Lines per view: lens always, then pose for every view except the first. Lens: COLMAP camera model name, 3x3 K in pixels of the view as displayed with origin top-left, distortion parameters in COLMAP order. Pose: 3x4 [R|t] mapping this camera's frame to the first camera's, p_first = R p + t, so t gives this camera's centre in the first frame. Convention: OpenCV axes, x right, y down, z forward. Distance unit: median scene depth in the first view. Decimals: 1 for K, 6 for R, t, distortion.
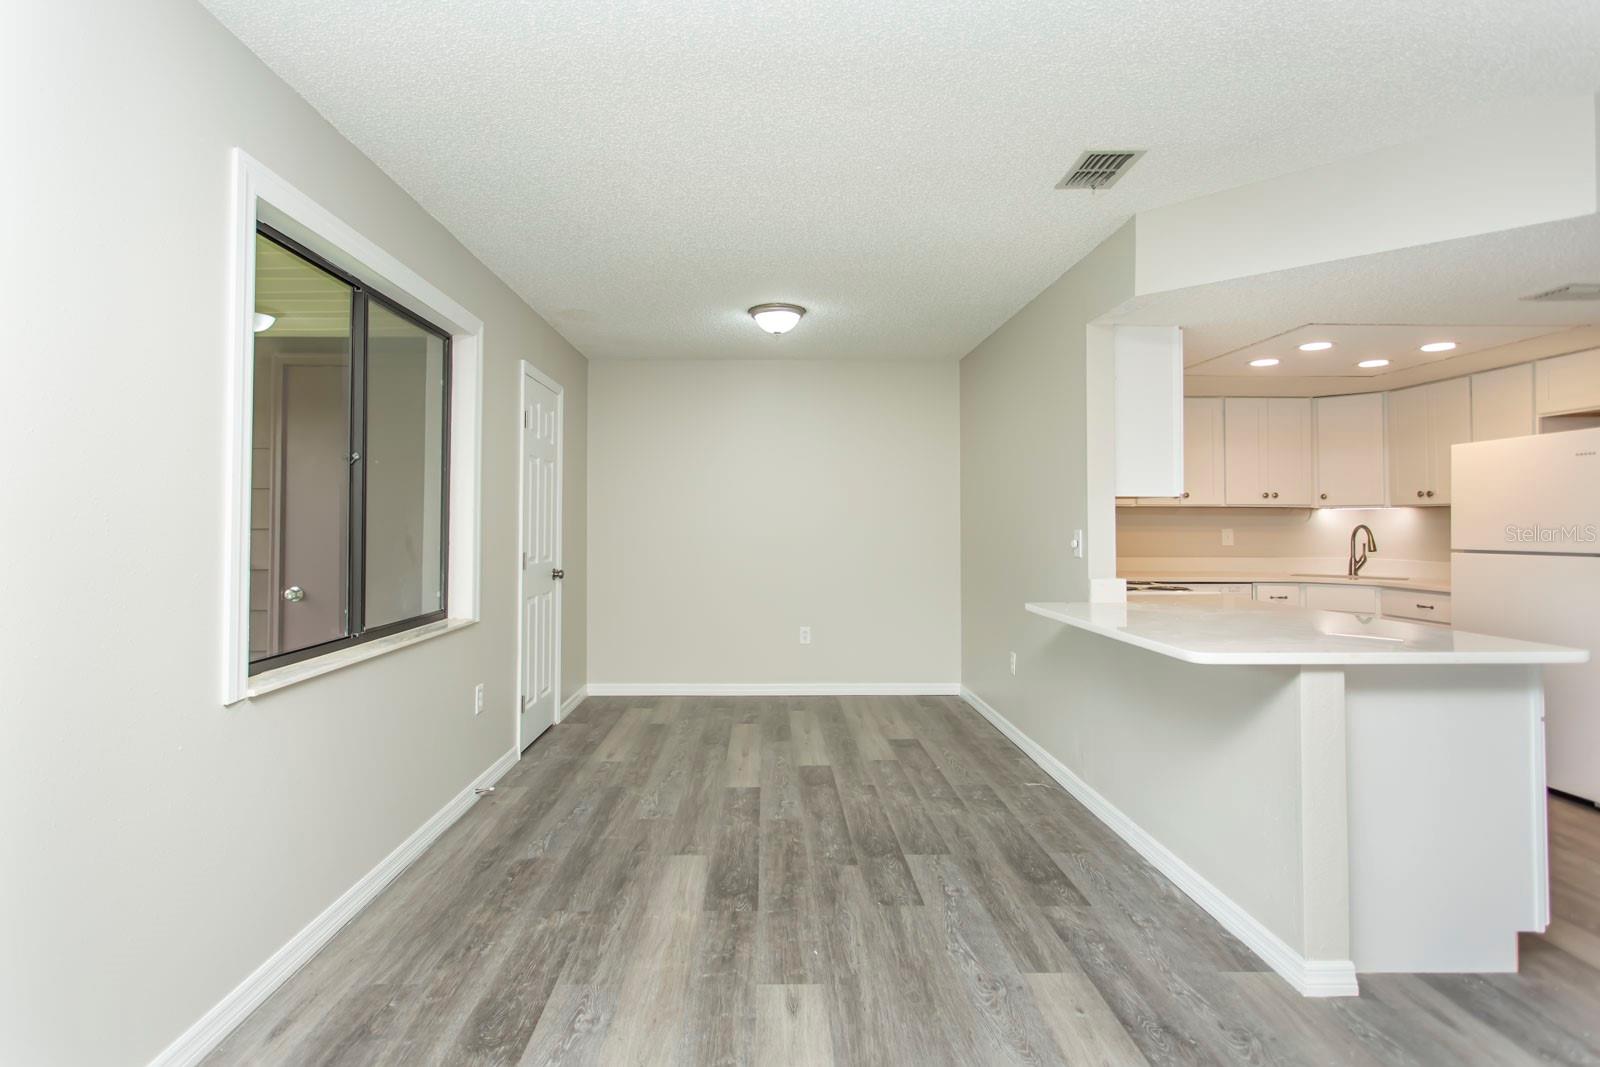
lens RADIAL K [[800.0, 0, 766.1], [0, 800.0, 510.8], [0, 0, 1]] dist [0.002532, 0.002364]
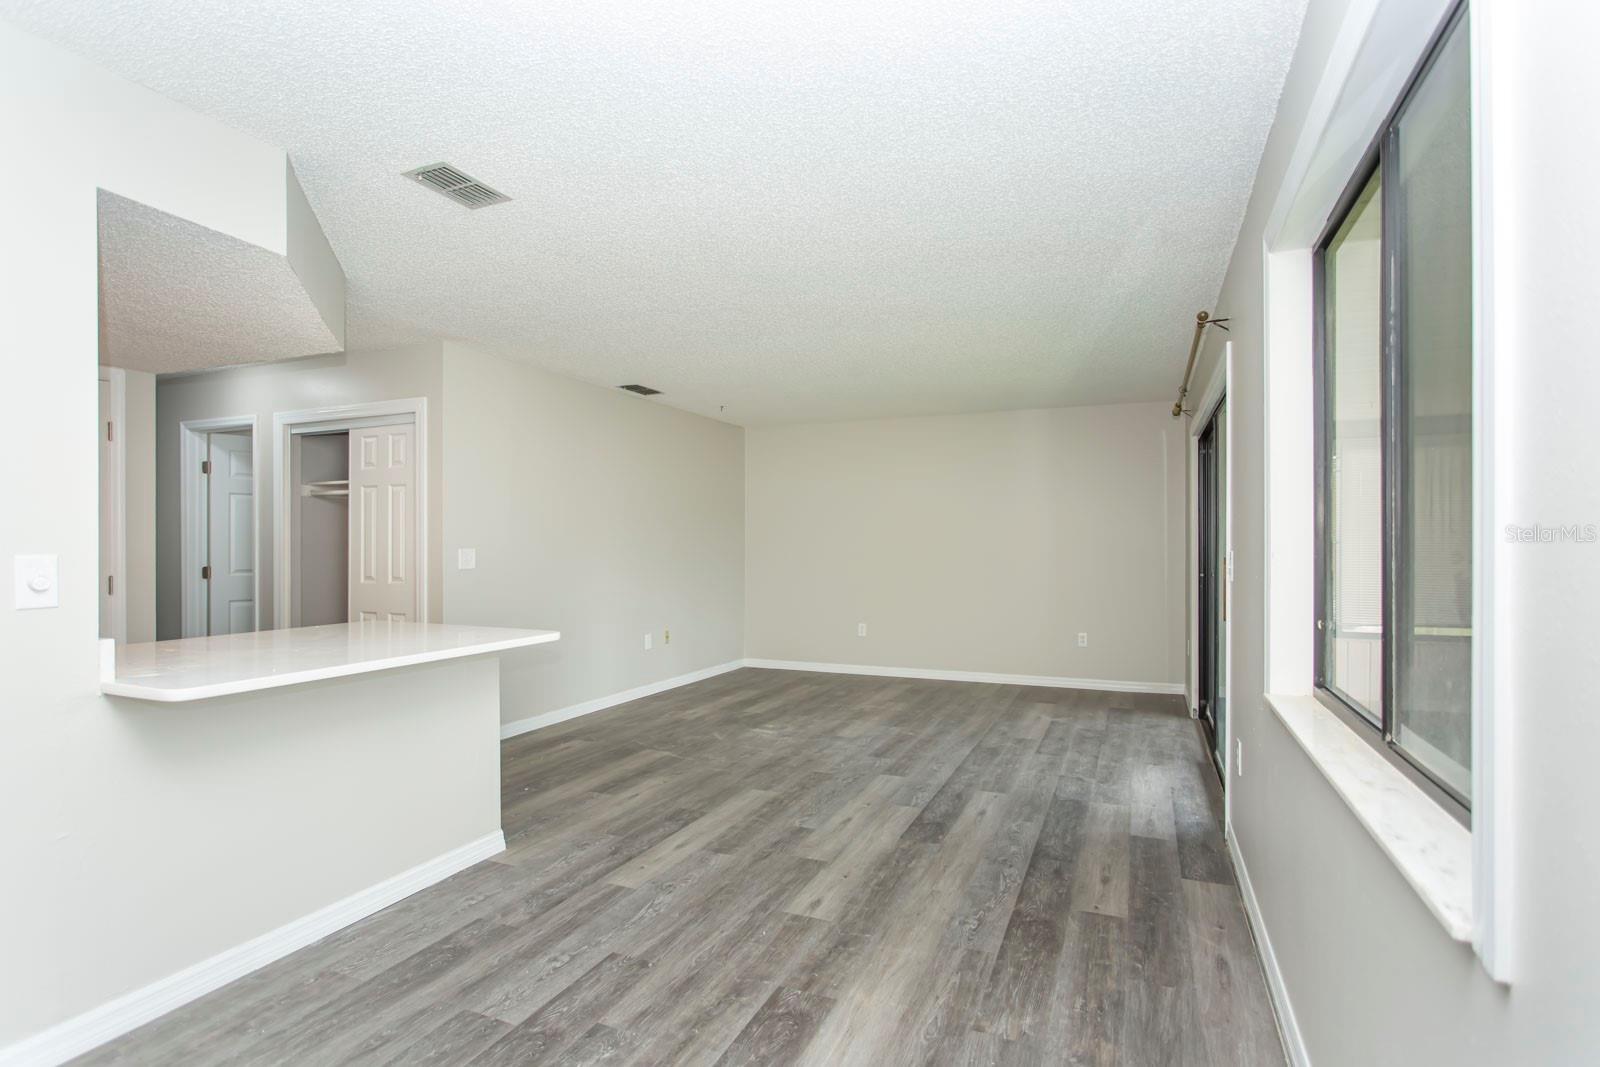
lens RADIAL K [[780.7, 0, 805.7], [0, 780.7, 544.3], [0, 0, 1]] dist [-0.008504, 0.000812]
pose [[-0.920501, -0.001119, 0.390738, -0.290852], [-0.009242, 0.999778, -0.018909, 0.024362], [-0.390630, -0.021017, -0.920308, 1.400904]]
